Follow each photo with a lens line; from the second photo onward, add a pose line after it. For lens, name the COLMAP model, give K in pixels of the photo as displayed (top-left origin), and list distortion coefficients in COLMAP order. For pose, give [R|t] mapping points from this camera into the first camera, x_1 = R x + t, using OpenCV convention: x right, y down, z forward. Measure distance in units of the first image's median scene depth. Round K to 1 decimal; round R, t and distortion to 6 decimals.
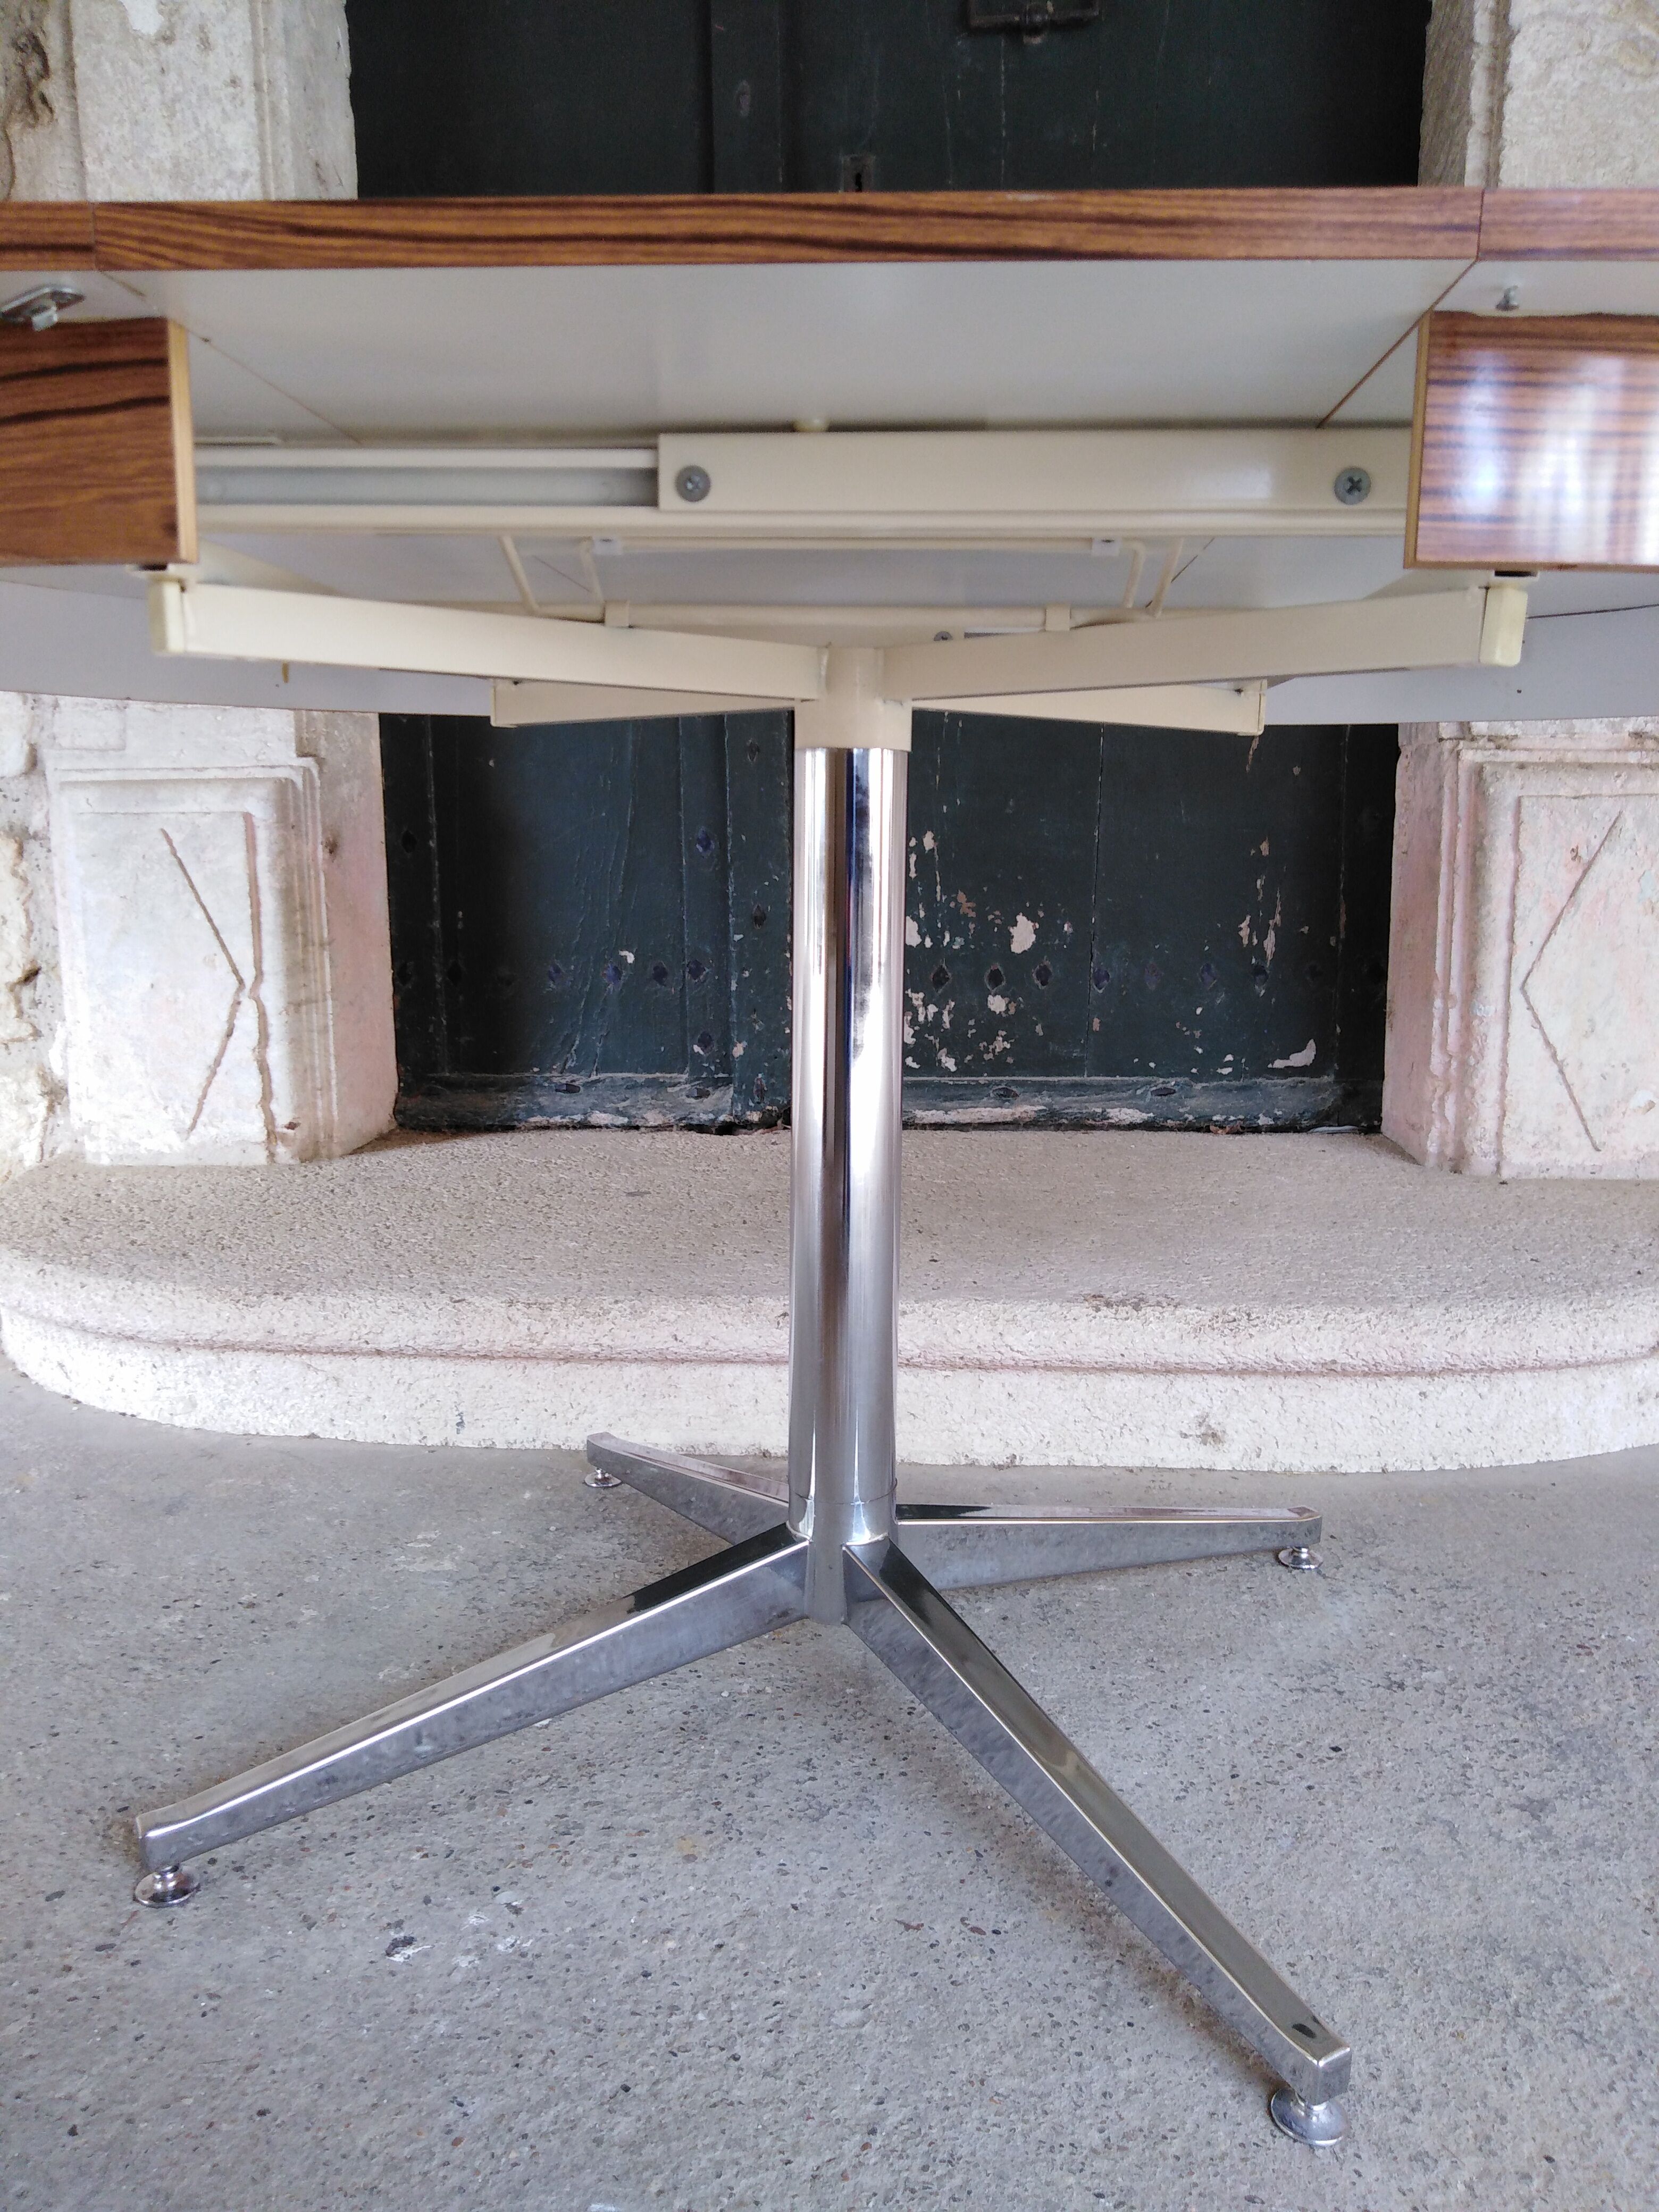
lens RADIAL K [[1652.0, 0, 836.6], [0, 1652.0, 1093.3], [0, 0, 1]] dist [0.011221, -0.009349]
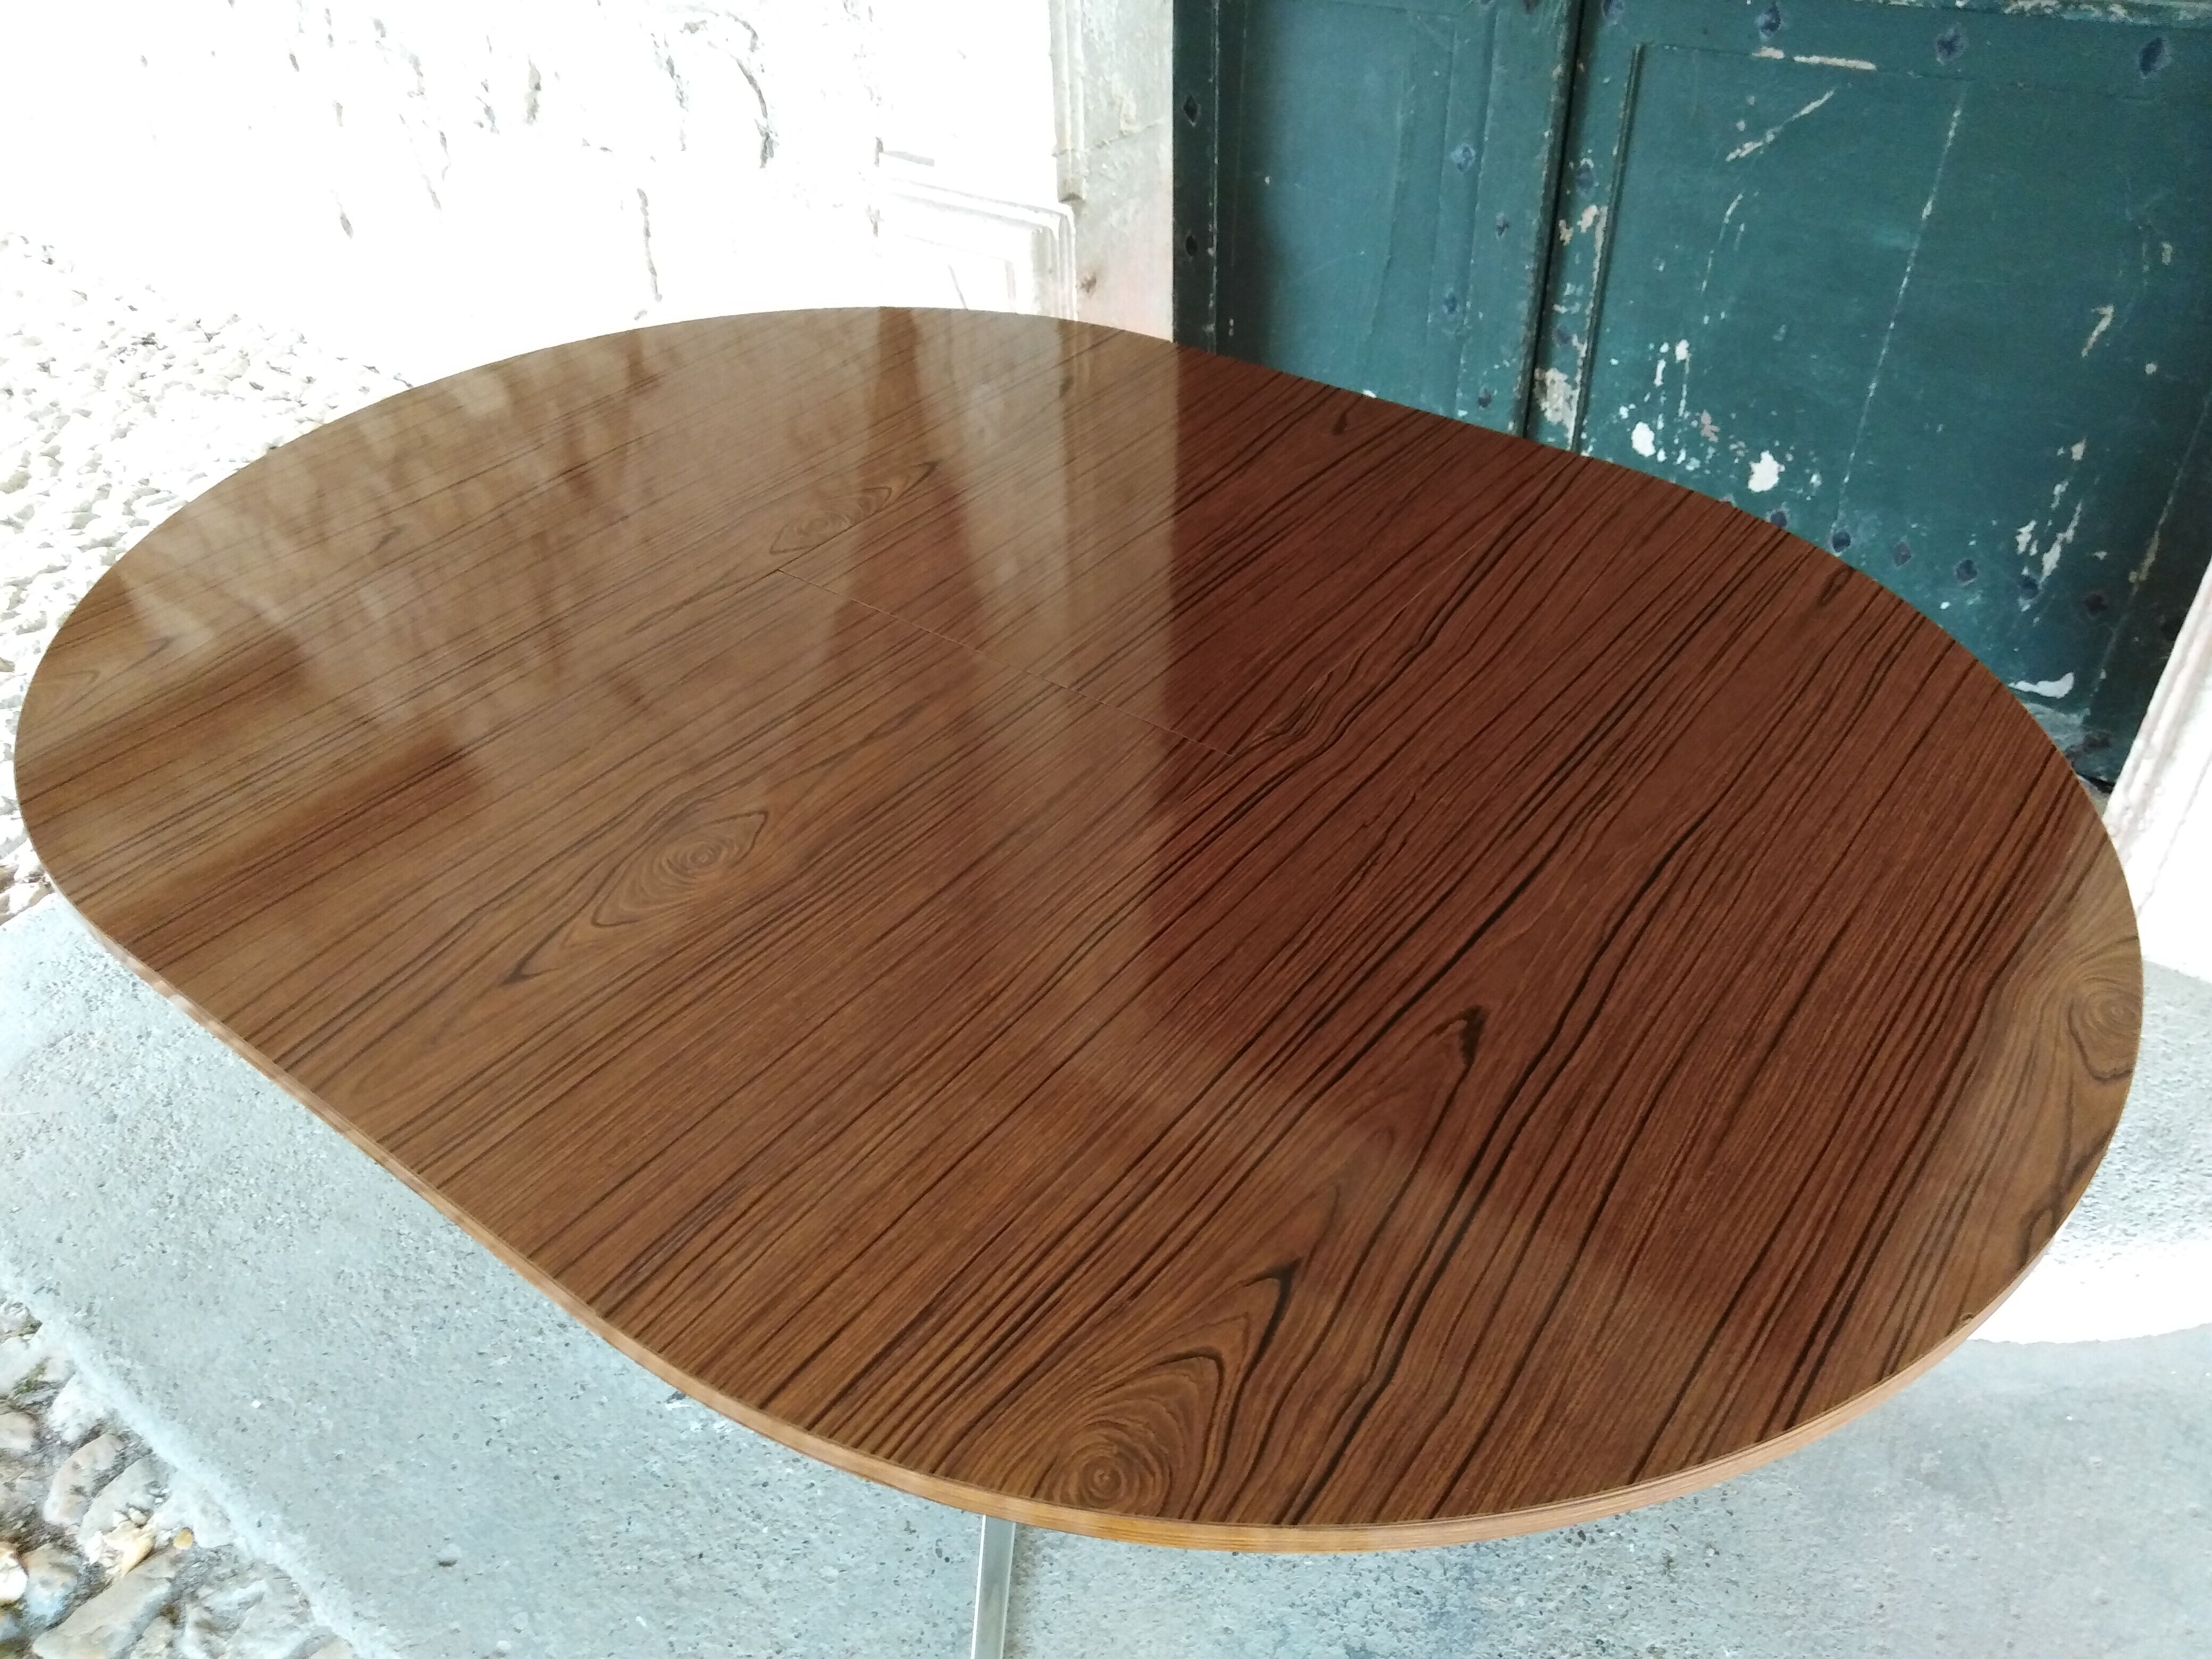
lens RADIAL K [[1691.8, 0, 1091.8], [0, 1691.8, 809.1], [0, 0, 1]] dist [0.056085, -0.080895]
pose [[0.832683, 0.315245, -0.455258, 0.581532], [-0.057389, 0.866837, 0.495278, -0.758437], [0.550768, -0.386283, 0.739892, 0.095961]]
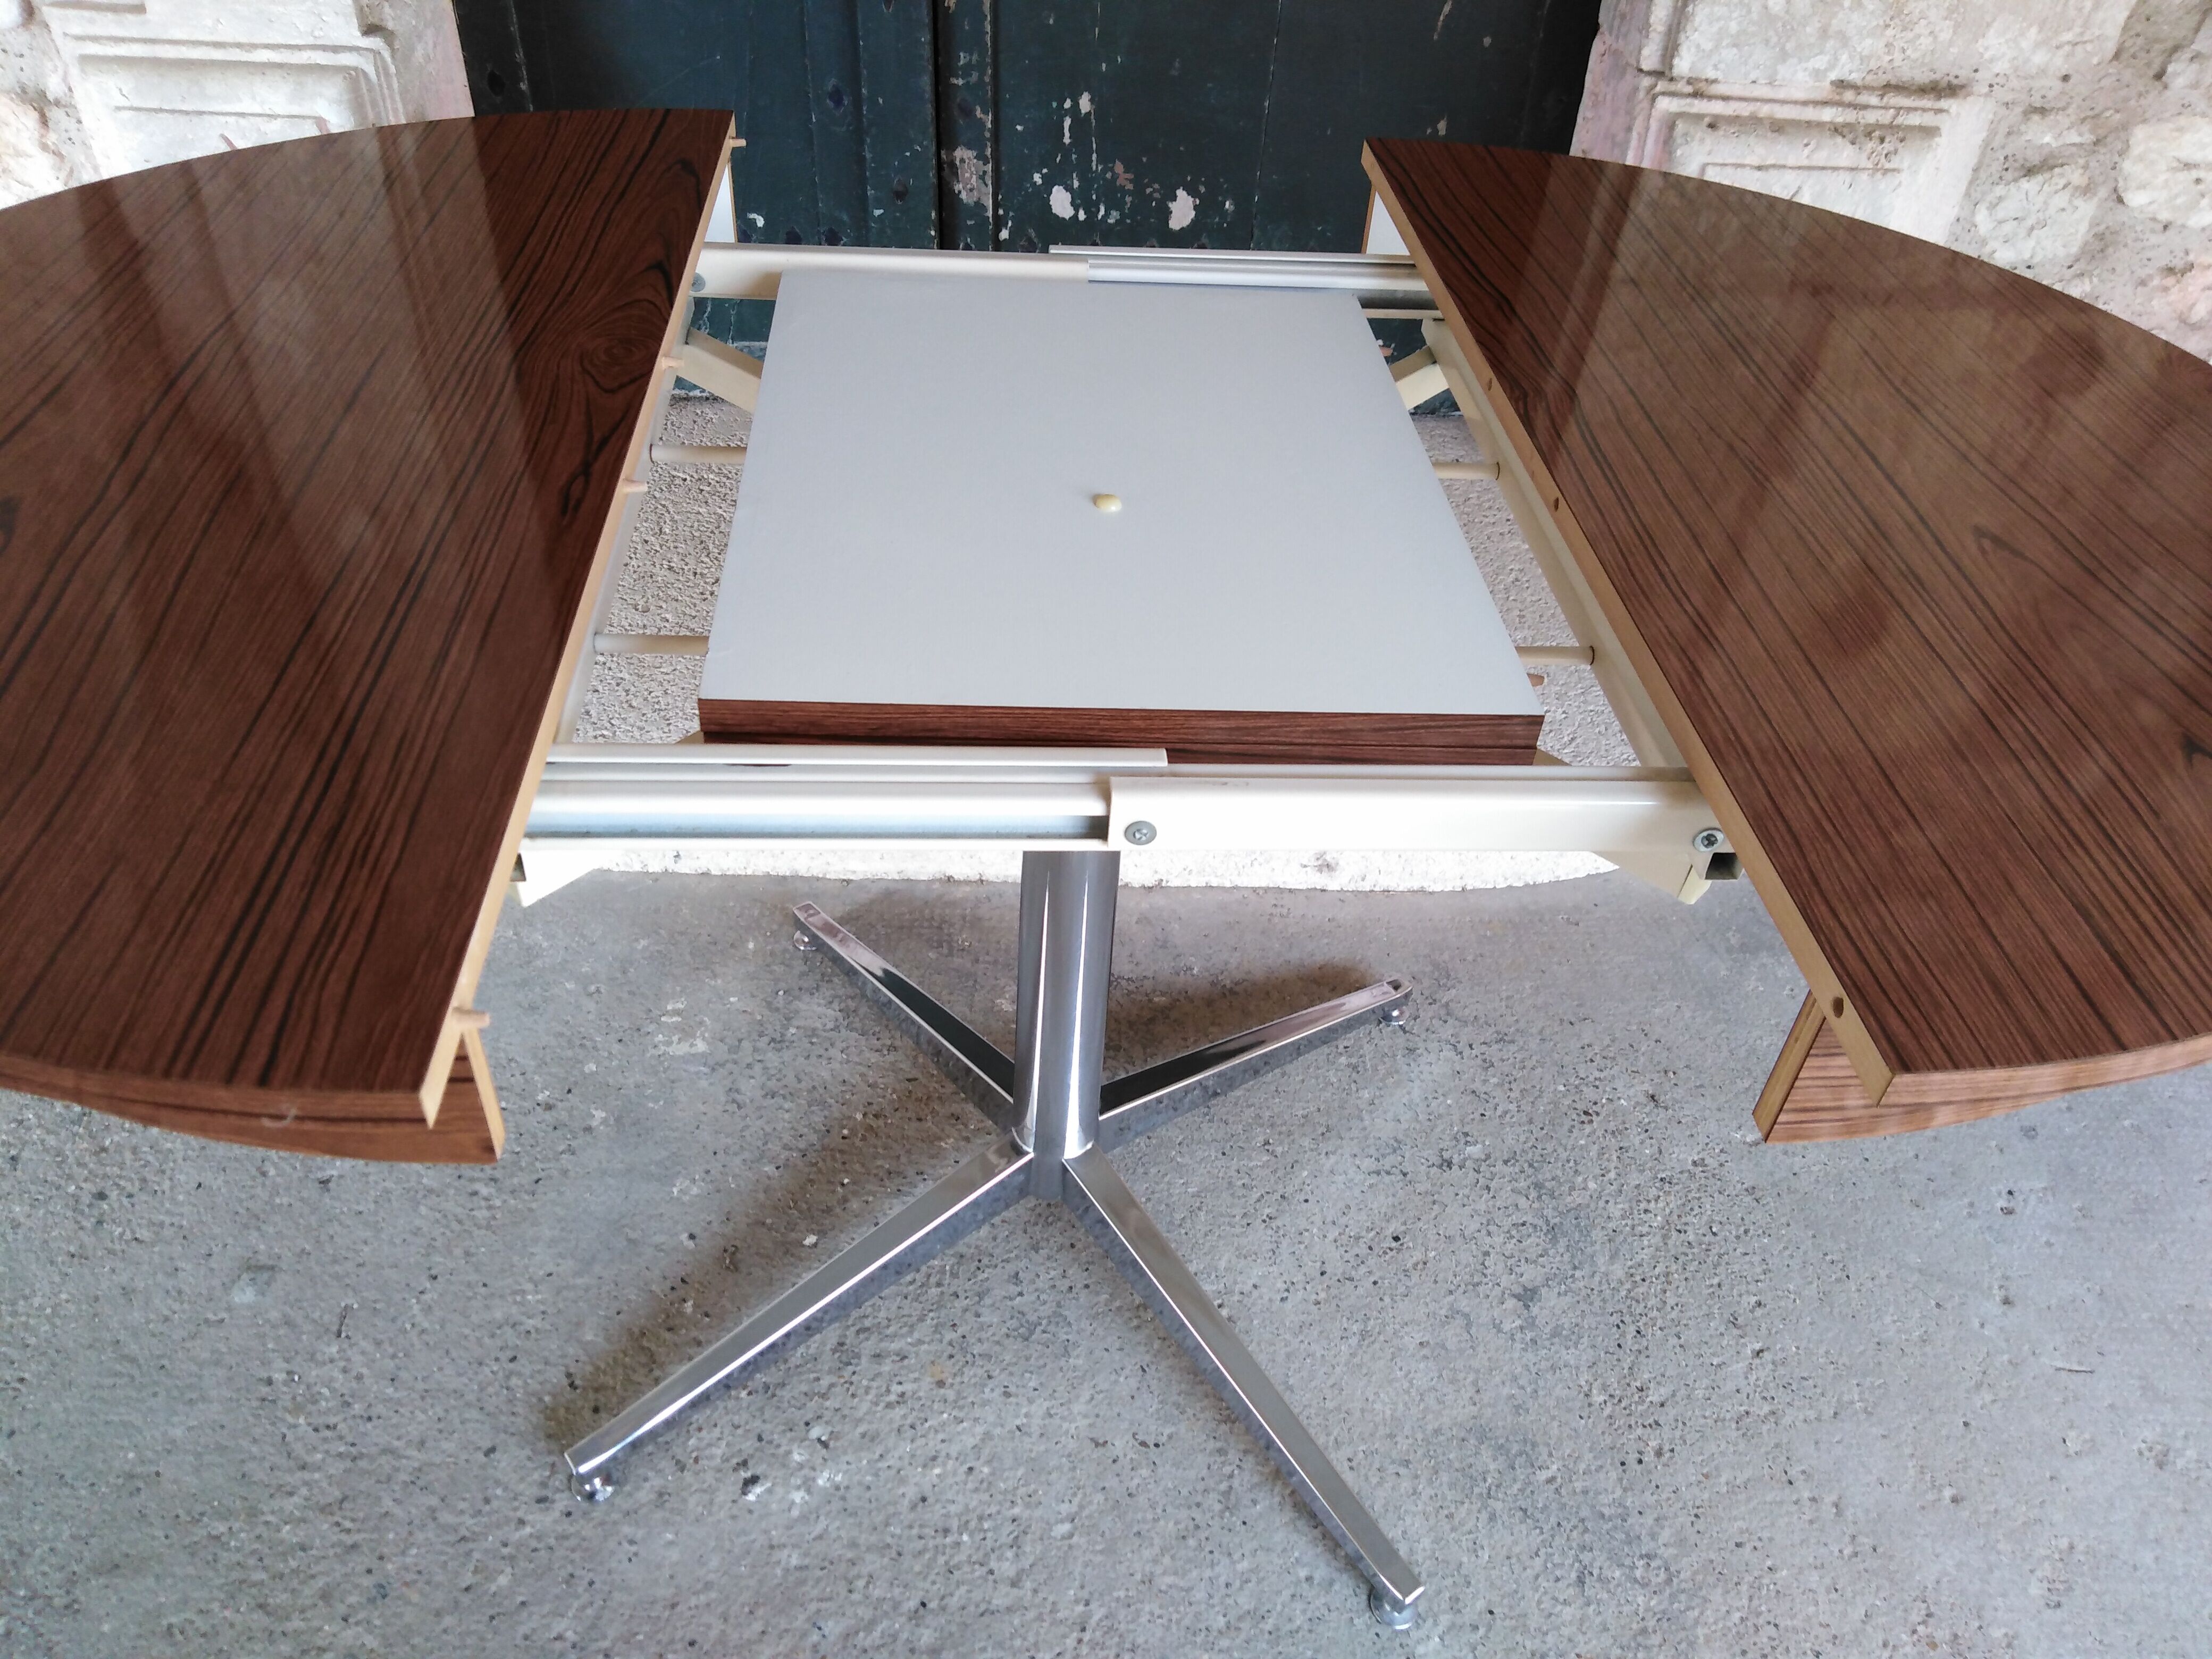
lens RADIAL K [[1641.1, 0, 1109.2], [0, 1641.1, 839.7], [0, 0, 1]] dist [0.008721, 0.001841]
pose [[0.995007, -0.026060, 0.096339, -0.057193], [-0.027887, 0.854255, 0.519106, -0.559427], [-0.095826, -0.519201, 0.849263, 0.029326]]
